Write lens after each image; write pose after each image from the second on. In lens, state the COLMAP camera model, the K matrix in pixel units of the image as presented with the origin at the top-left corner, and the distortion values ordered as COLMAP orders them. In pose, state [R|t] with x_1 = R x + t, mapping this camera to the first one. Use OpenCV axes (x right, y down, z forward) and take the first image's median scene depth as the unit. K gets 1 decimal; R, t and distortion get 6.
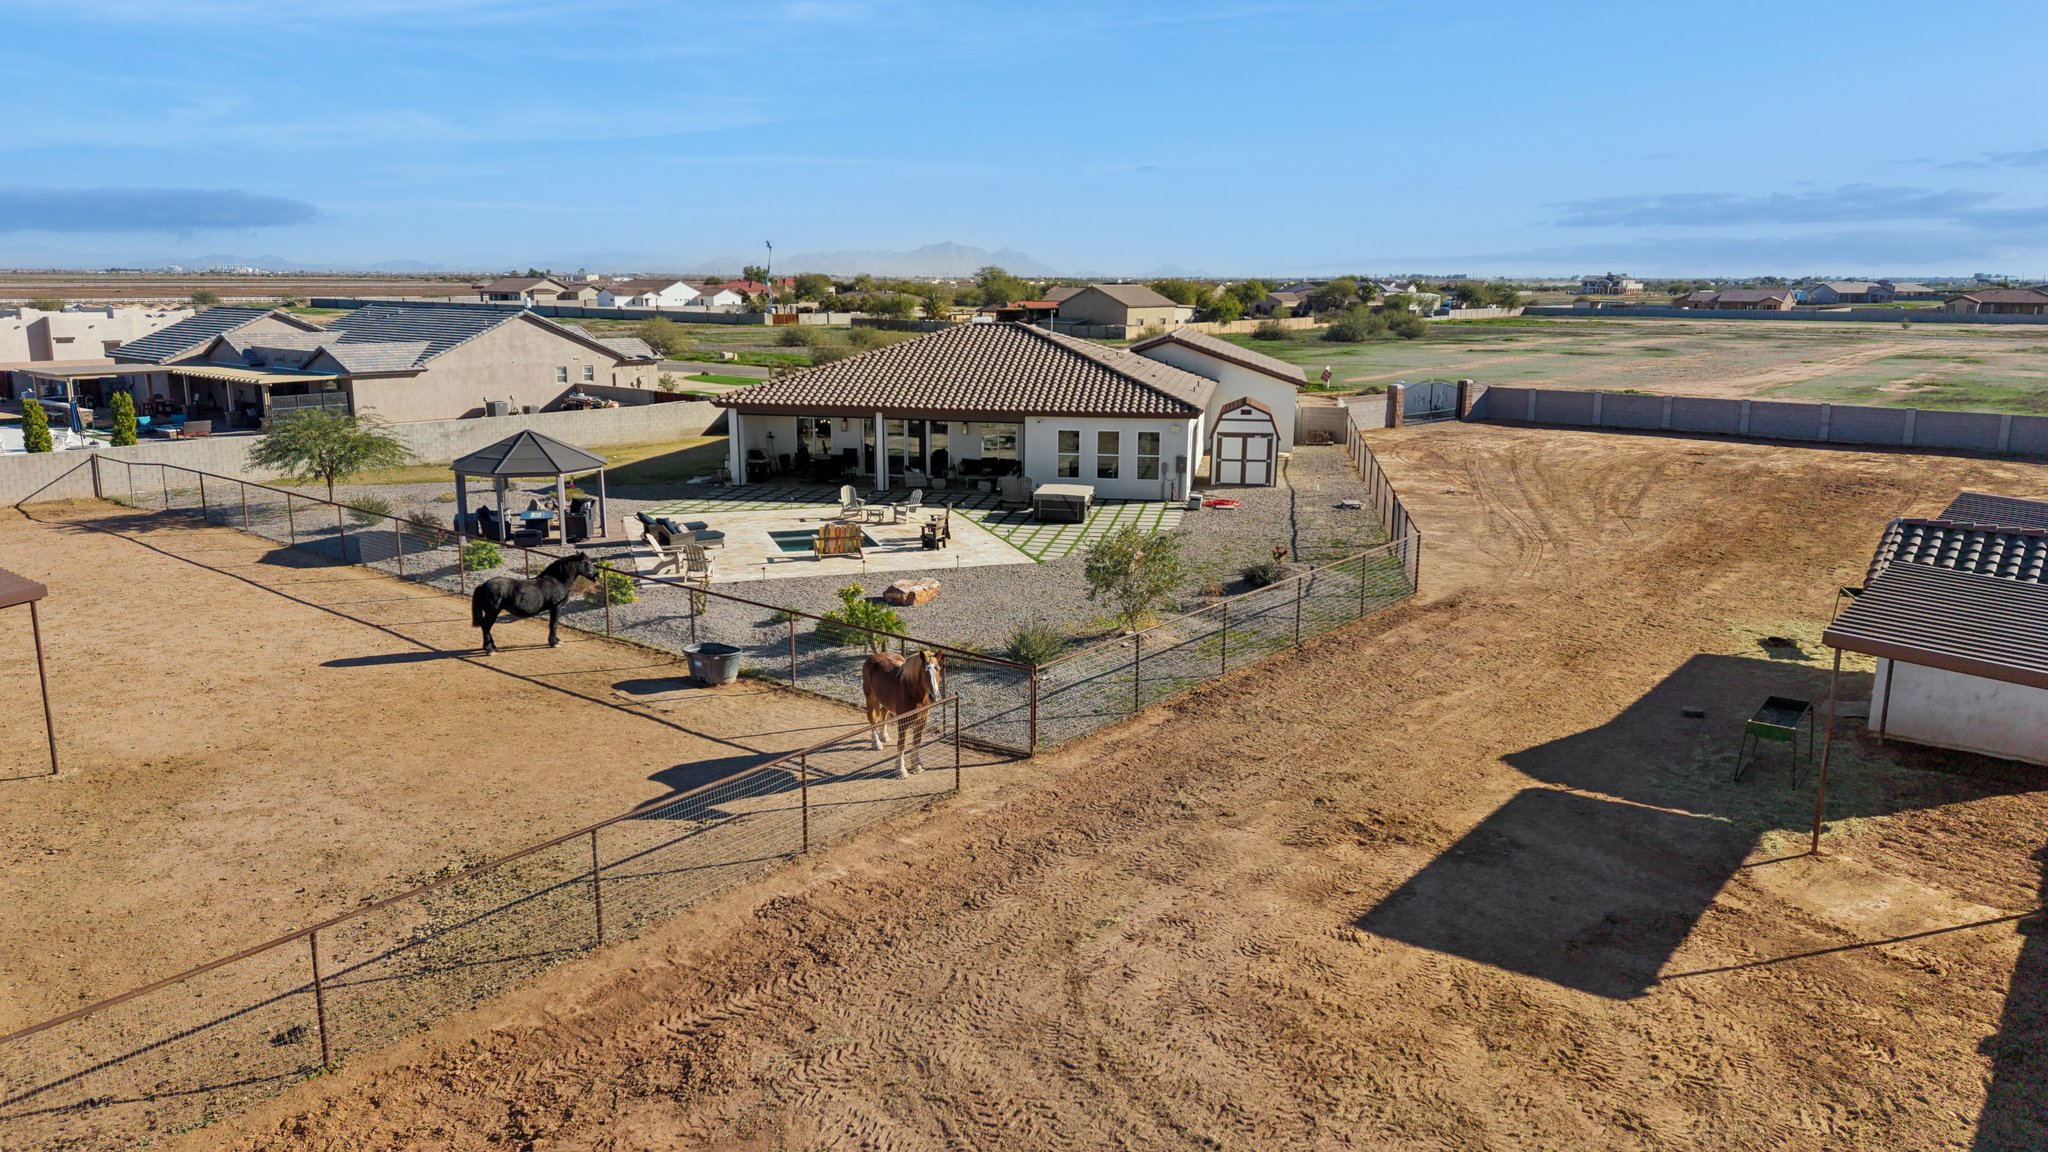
lens RADIAL K [[1358.9, 0, 1024.0], [0, 1358.9, 576.0], [0, 0, 1]] dist [0.094649, -0.144809]
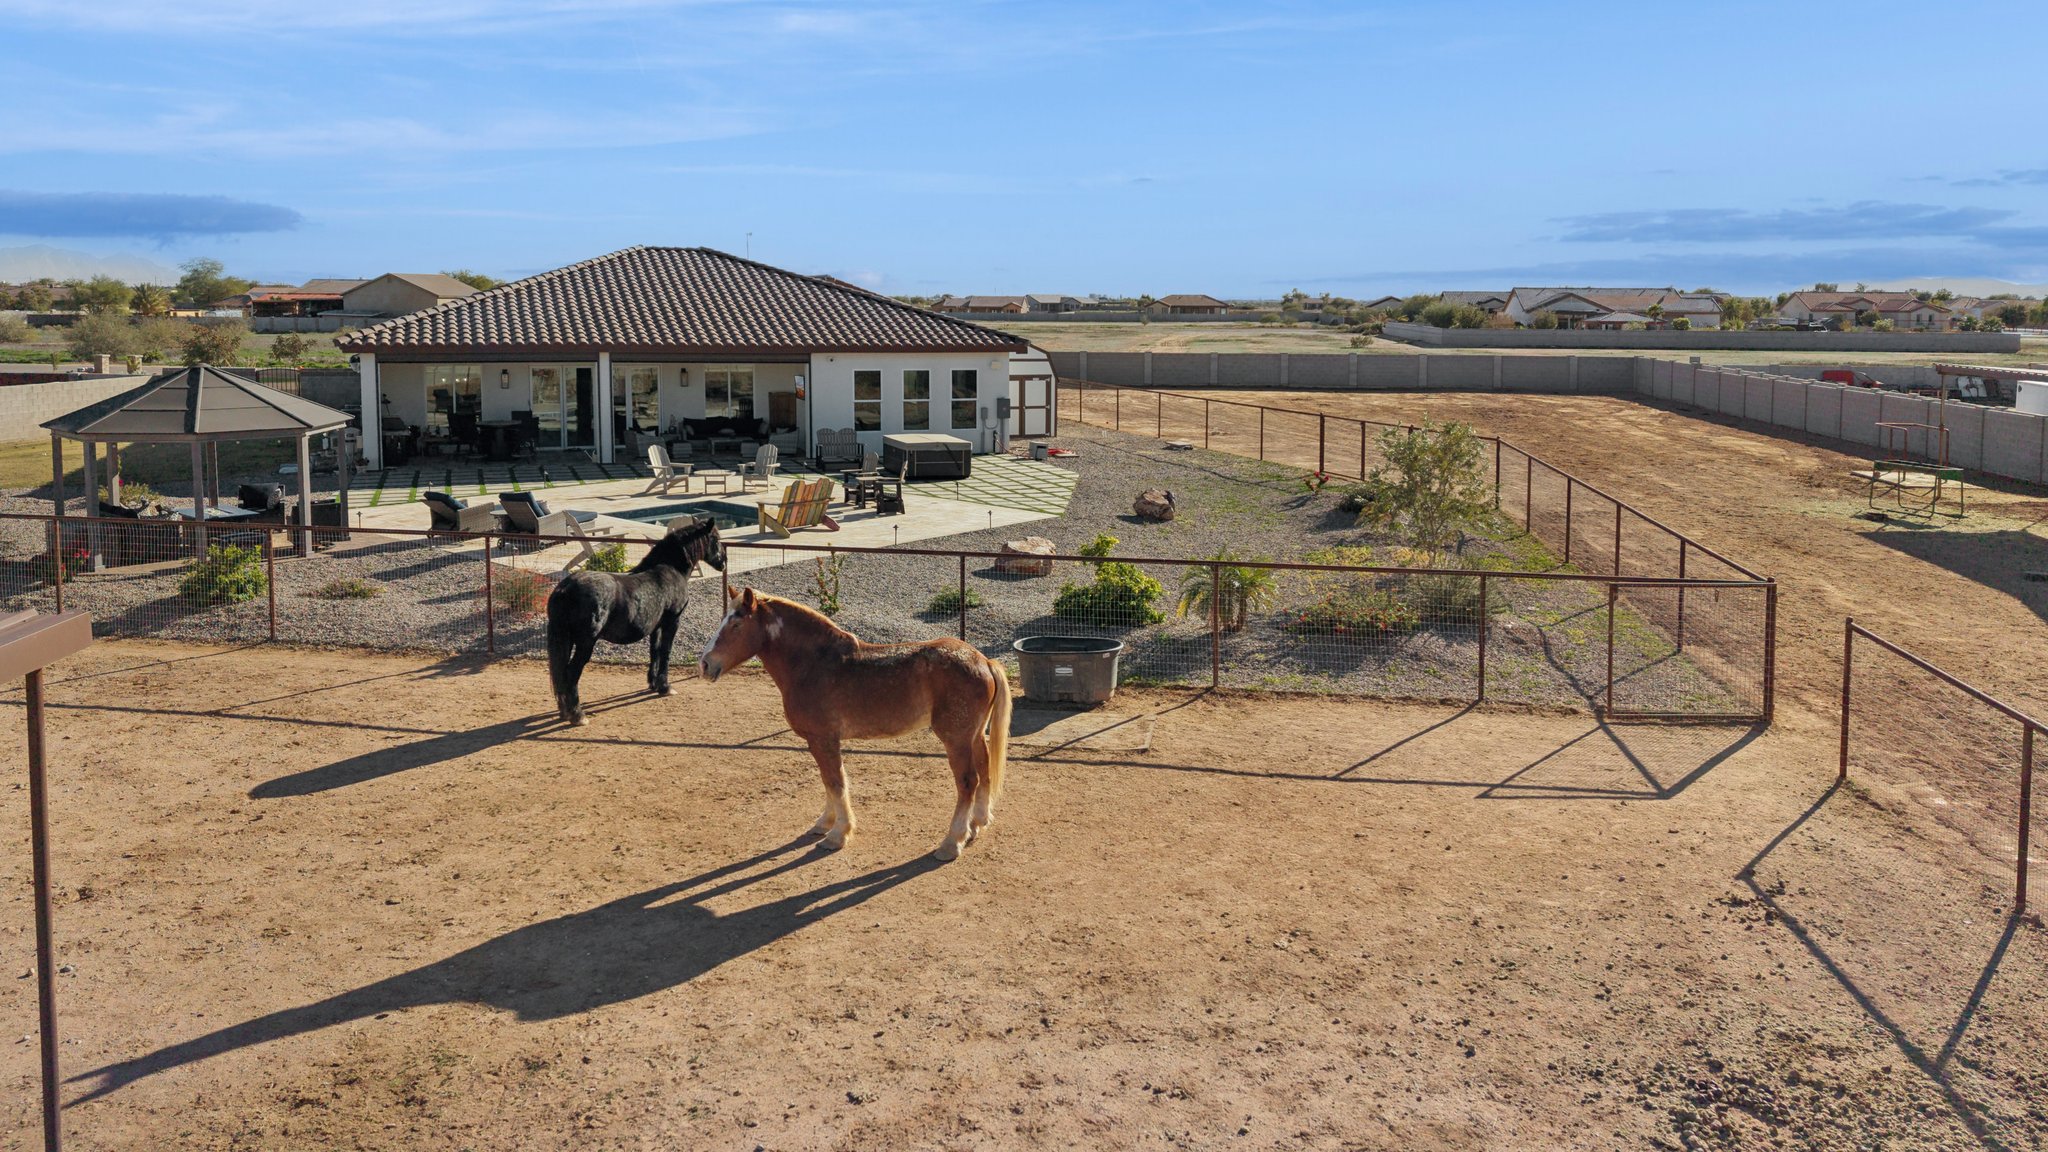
lens RADIAL K [[1403.9, 0, 1011.7], [0, 1403.9, 504.6], [0, 0, 1]] dist [0.058477, -0.065813]
pose [[0.858035, -0.071798, 0.508549, -0.413482], [0.104956, 0.993797, -0.036778, 0.009803], [-0.502753, 0.084932, 0.860247, 0.365809]]
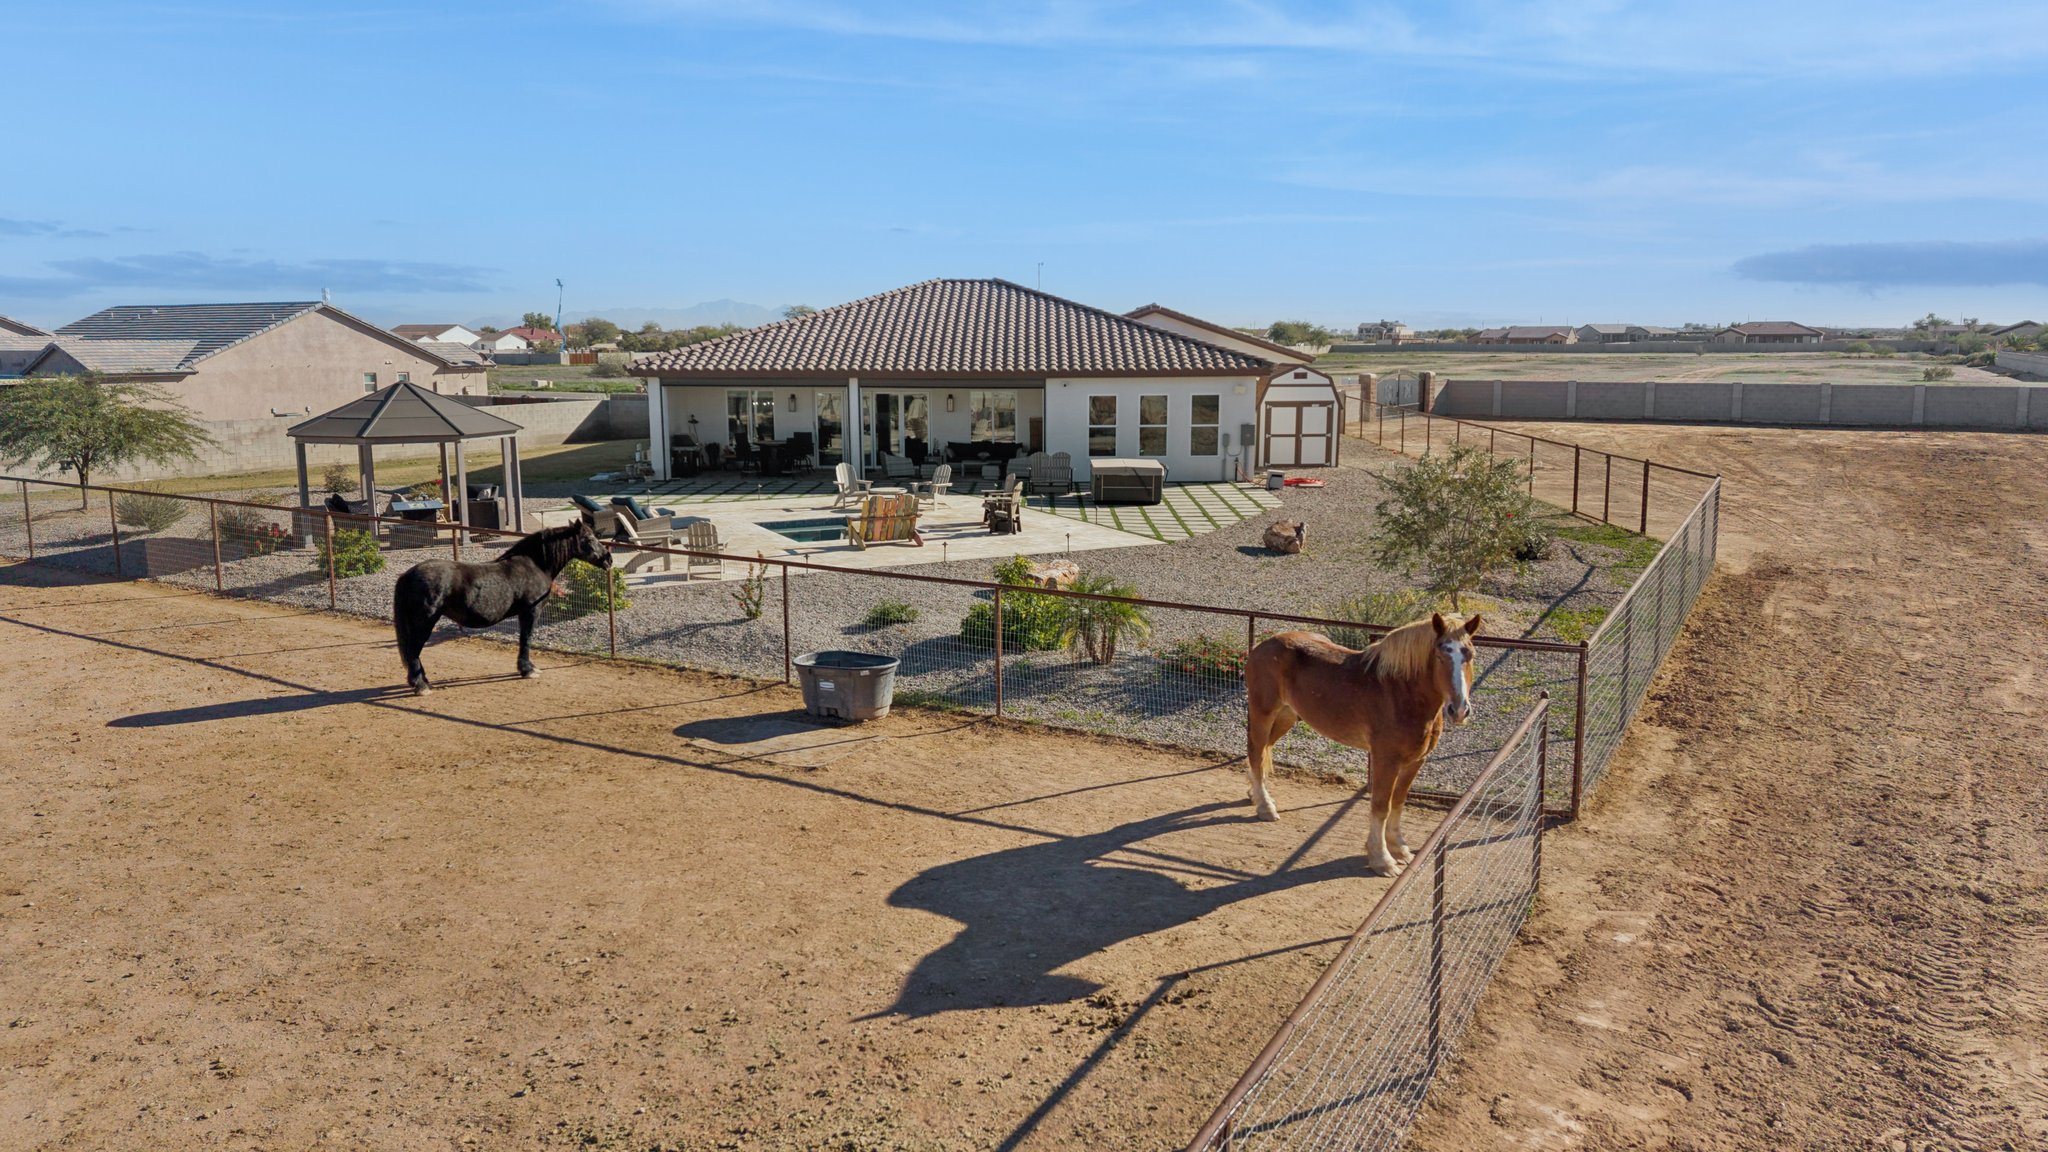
lens RADIAL K [[1374.7, 0, 1011.3], [0, 1374.7, 536.4], [0, 0, 1]] dist [0.058733, -0.064142]
pose [[0.989193, -0.030155, 0.143488, -0.180379], [0.039988, 0.997008, -0.066151, 0.032047], [-0.141064, 0.071174, 0.987439, 0.308032]]
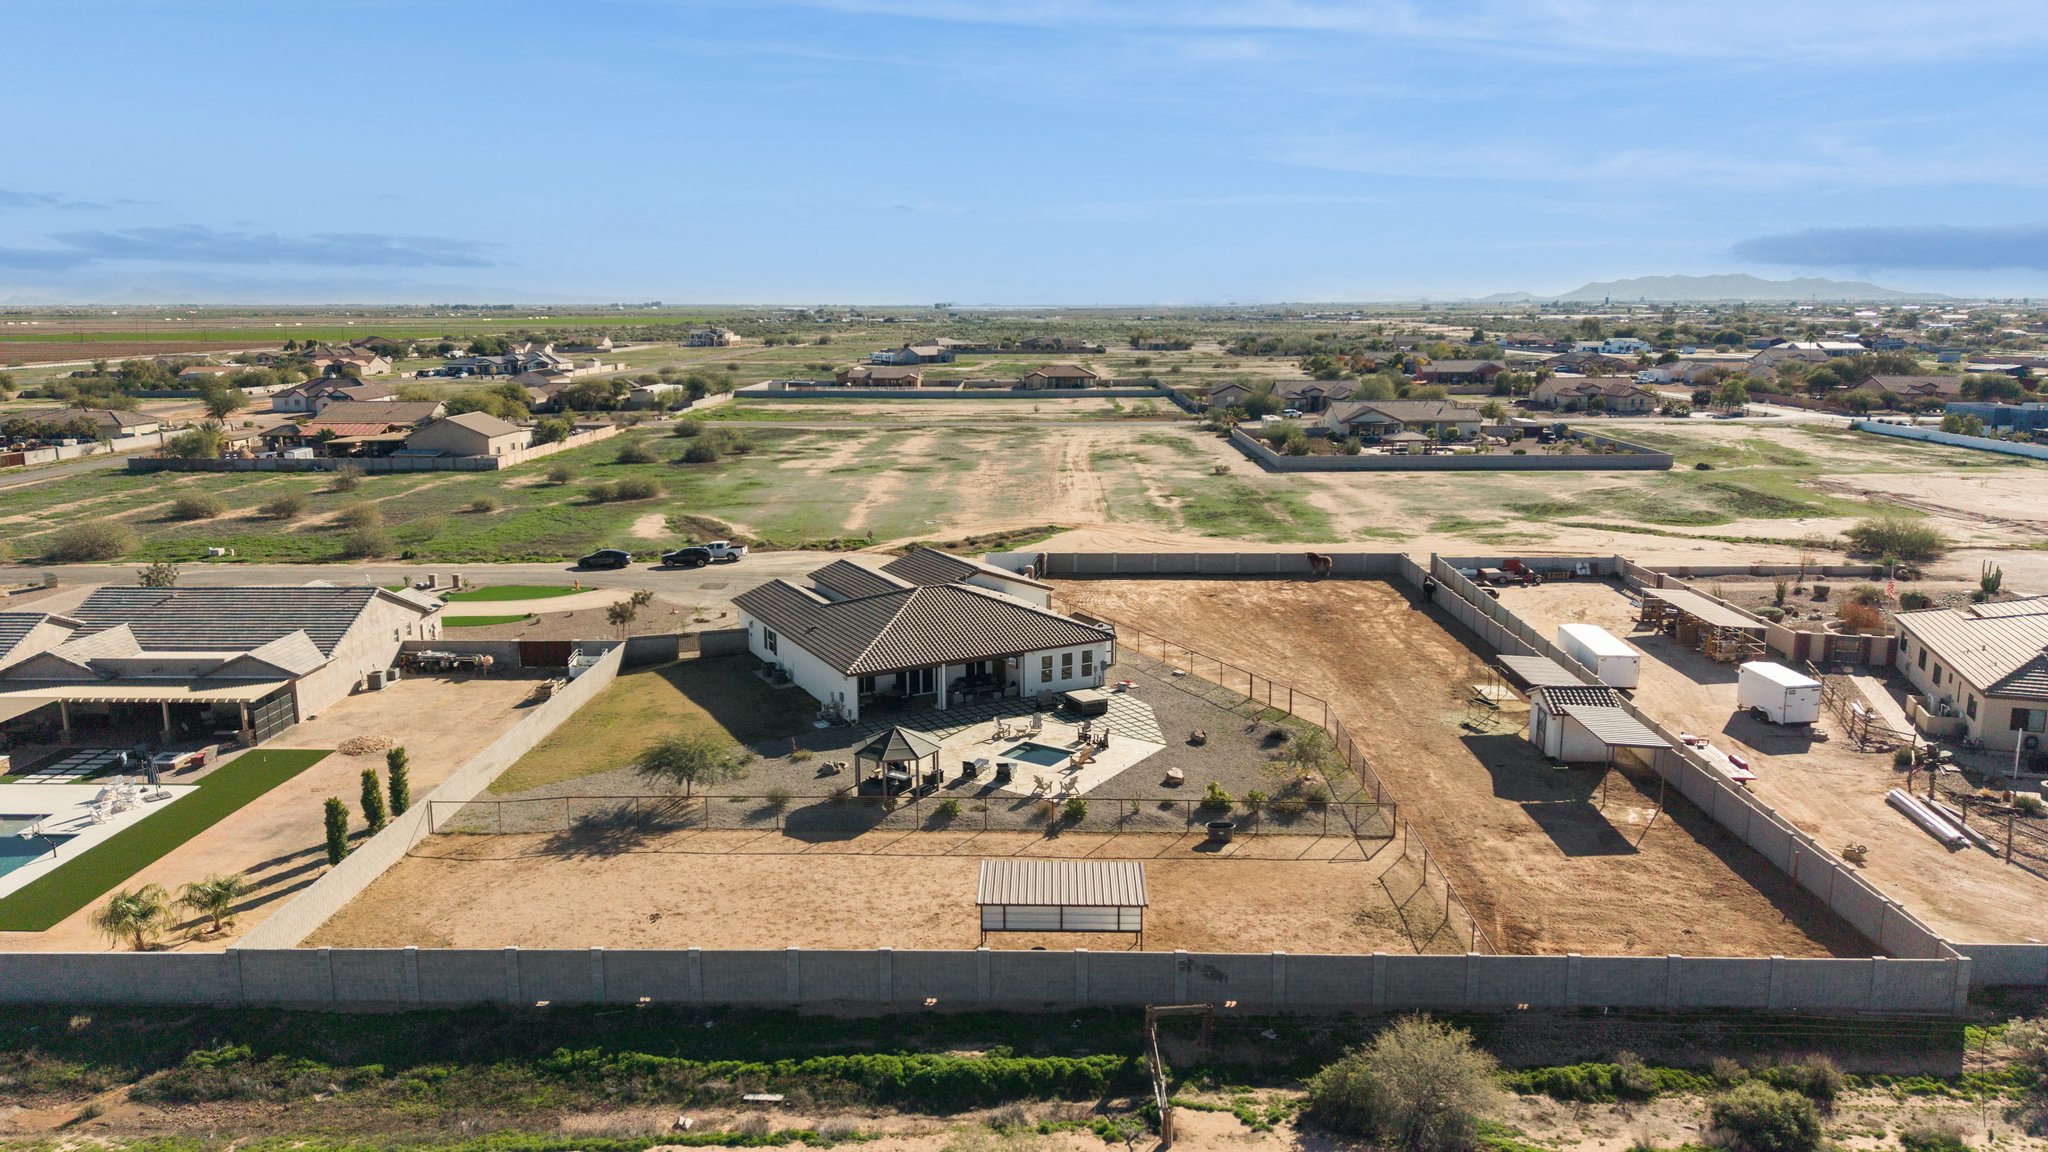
lens RADIAL K [[1358.9, 0, 1024.0], [0, 1358.9, 576.0], [0, 0, 1]] dist [0.094649, -0.144809]
pose [[0.789225, -0.127551, 0.600712, -1.334130], [0.138558, 0.989954, 0.028160, -0.344890], [-0.598269, 0.061009, 0.798970, -0.469008]]
